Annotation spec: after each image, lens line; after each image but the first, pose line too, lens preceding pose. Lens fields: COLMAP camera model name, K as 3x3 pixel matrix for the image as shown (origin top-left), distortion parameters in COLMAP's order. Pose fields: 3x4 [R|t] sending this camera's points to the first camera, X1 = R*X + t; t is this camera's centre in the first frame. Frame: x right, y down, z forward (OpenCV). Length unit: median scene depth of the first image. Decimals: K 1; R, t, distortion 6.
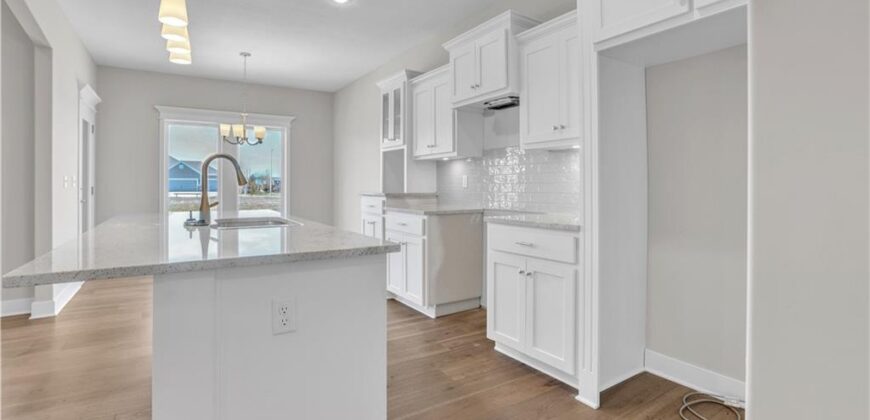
lens RADIAL K [[409.0, 0, 435.0], [0, 409.0, 191.4], [0, 0, 1]] dist [-0.051180, 0.000038]
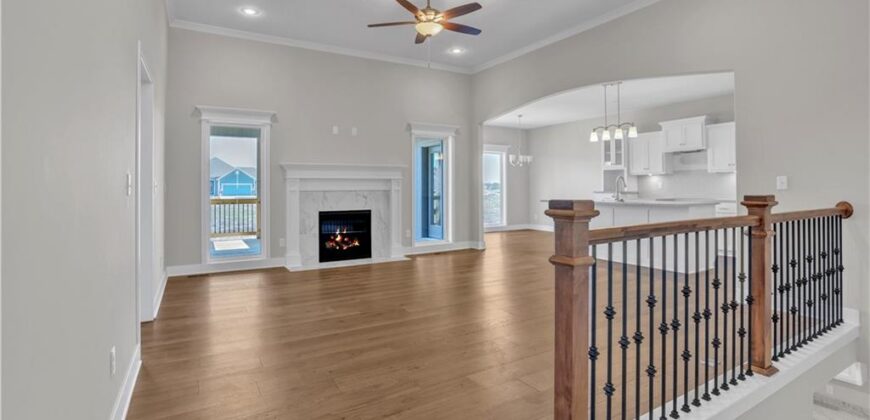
lens RADIAL K [[409.0, 0, 435.0], [0, 409.0, 191.4], [0, 0, 1]] dist [-0.051180, 0.000038]
pose [[0.999073, 0.001721, -0.043014, -0.902651], [-0.002254, 0.999921, -0.012352, 0.029690], [0.042990, 0.012437, 0.998998, -1.002382]]
